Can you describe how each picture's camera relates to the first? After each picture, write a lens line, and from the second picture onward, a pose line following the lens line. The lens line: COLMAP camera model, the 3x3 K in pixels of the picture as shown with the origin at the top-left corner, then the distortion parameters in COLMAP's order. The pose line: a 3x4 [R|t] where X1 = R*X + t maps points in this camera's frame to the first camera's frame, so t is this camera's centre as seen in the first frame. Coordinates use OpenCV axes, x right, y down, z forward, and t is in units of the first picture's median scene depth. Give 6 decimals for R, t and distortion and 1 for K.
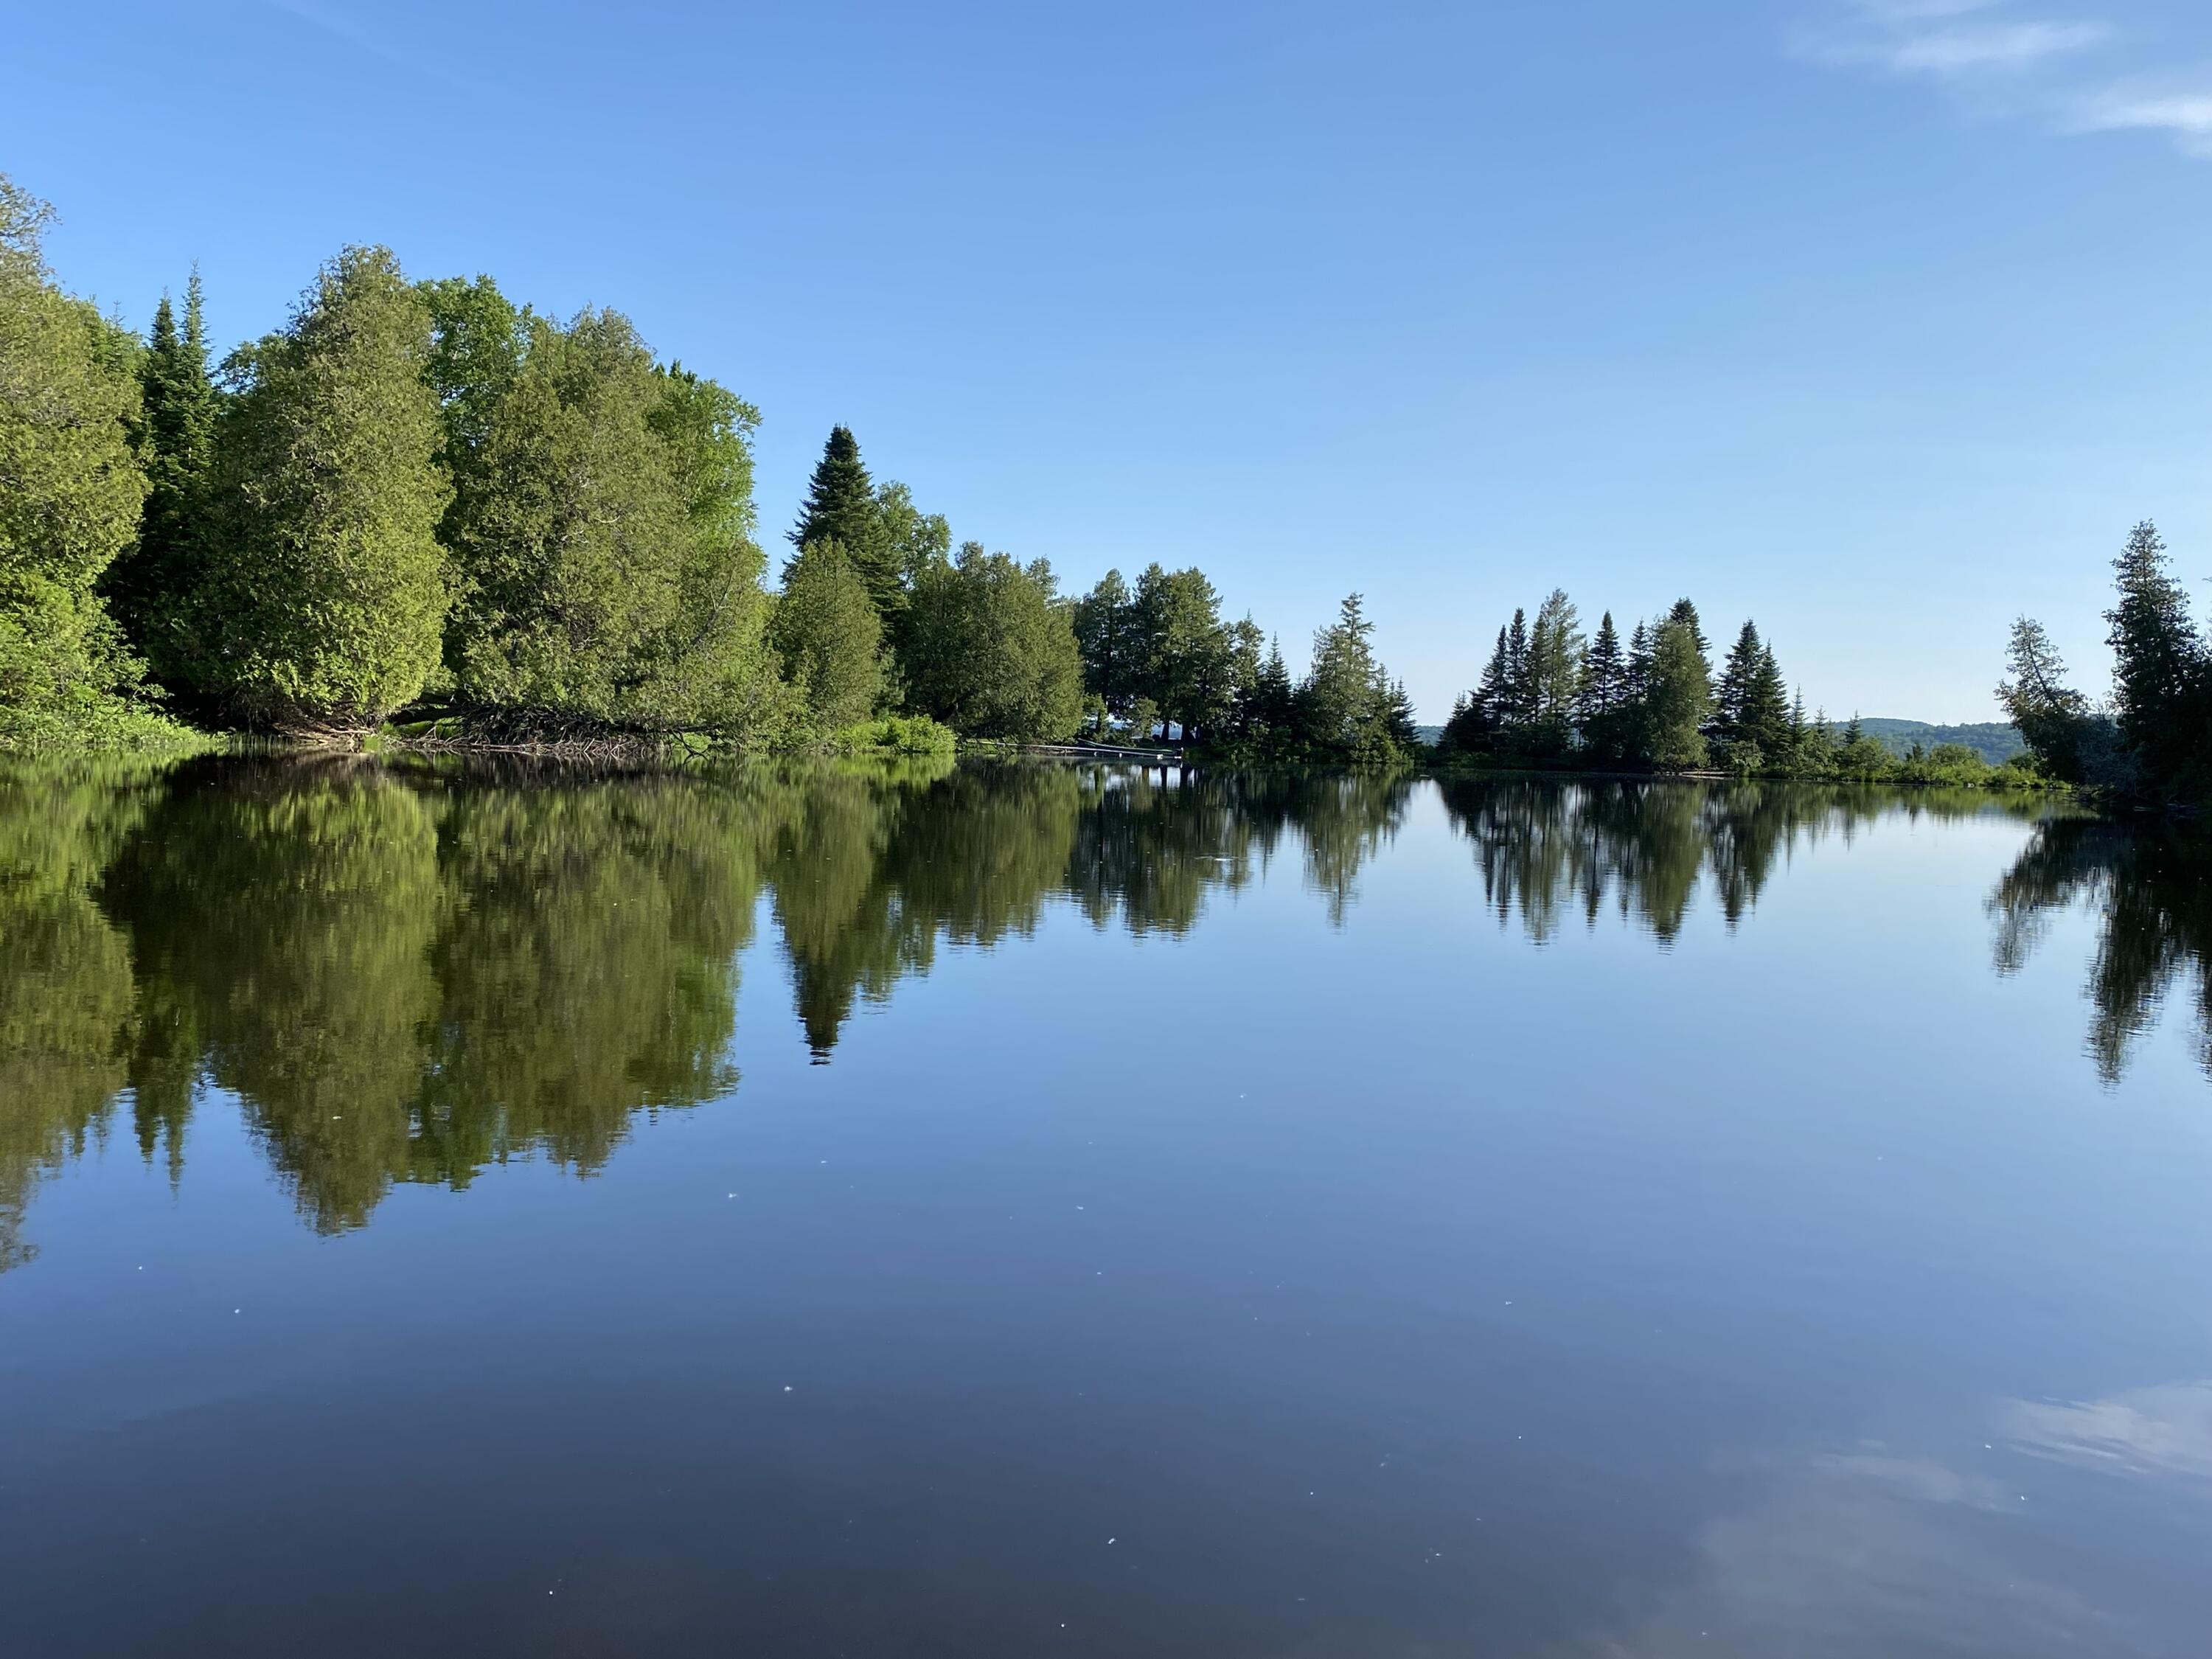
lens RADIAL K [[1985.0, 0, 1109.5], [0, 1985.0, 830.2], [0, 0, 1]] dist [0.007677, 0.000142]
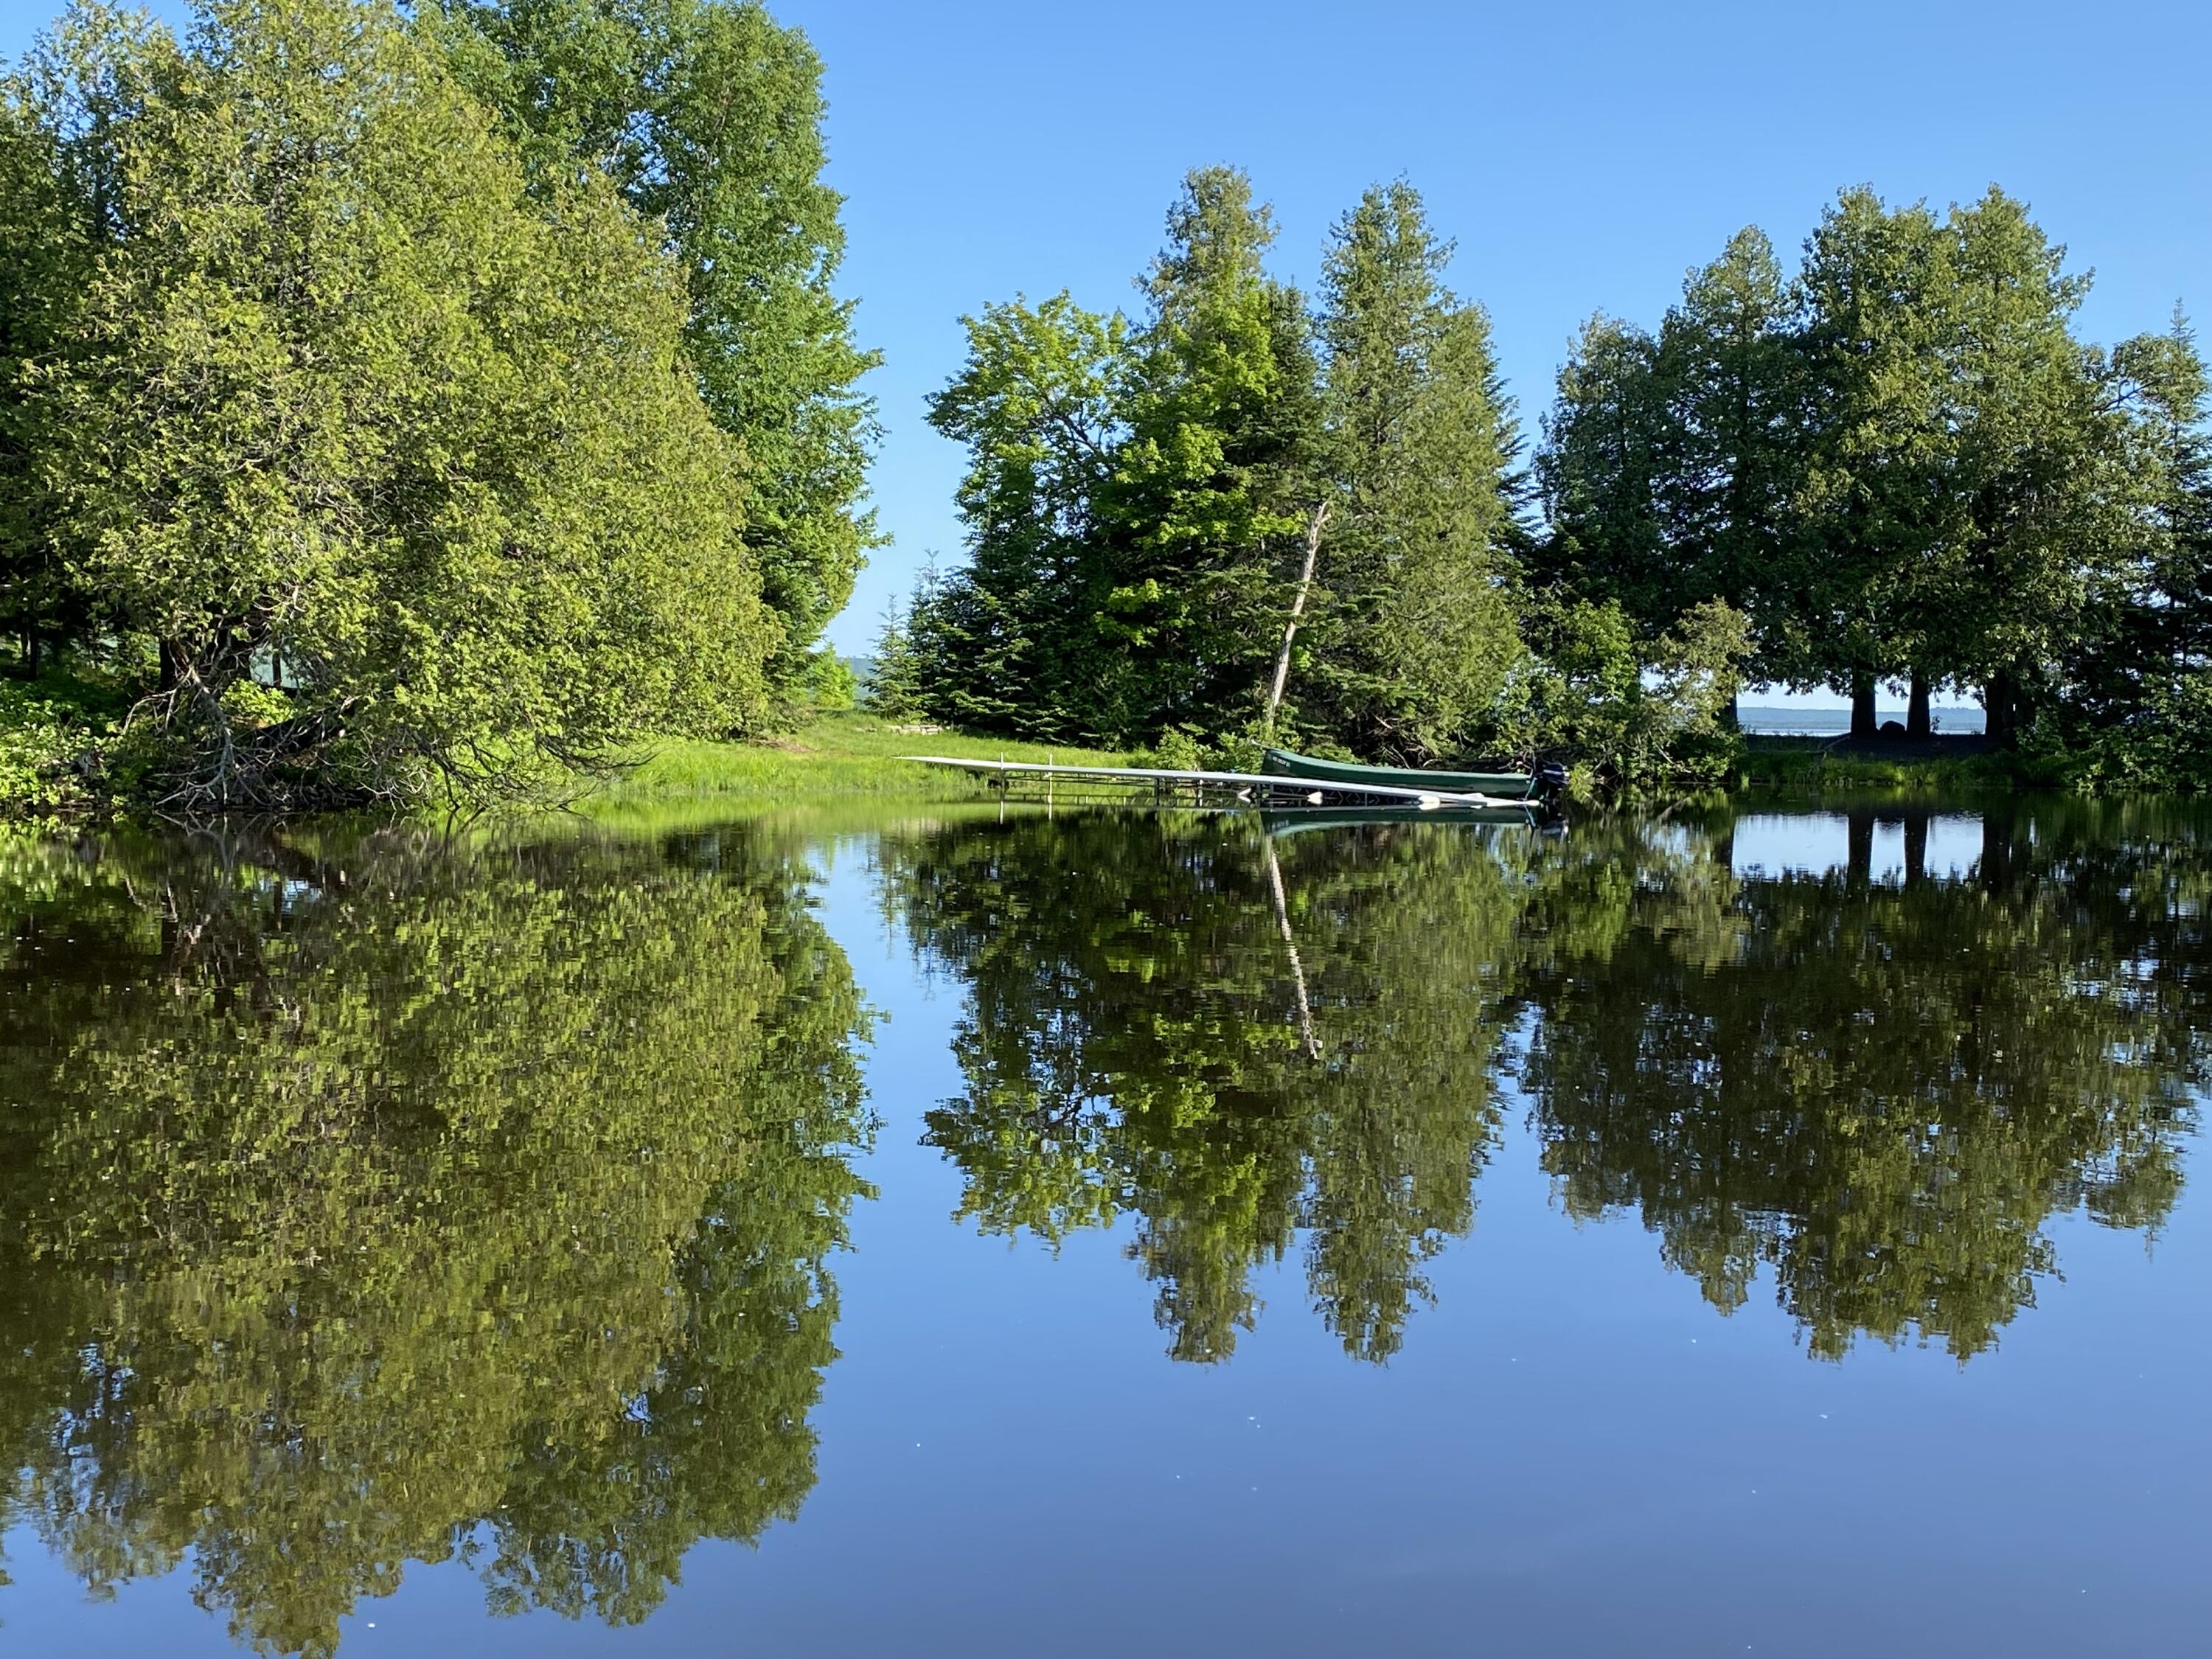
lens RADIAL K [[2730.9, 0, 1104.8], [0, 2730.9, 845.7], [0, 0, 1]] dist [0.059365, 0.000000]
pose [[0.873664, -0.009747, -0.486433, 0.131973], [0.002233, 0.999869, -0.016026, -0.021467], [0.486525, 0.012915, 0.873571, 0.554208]]
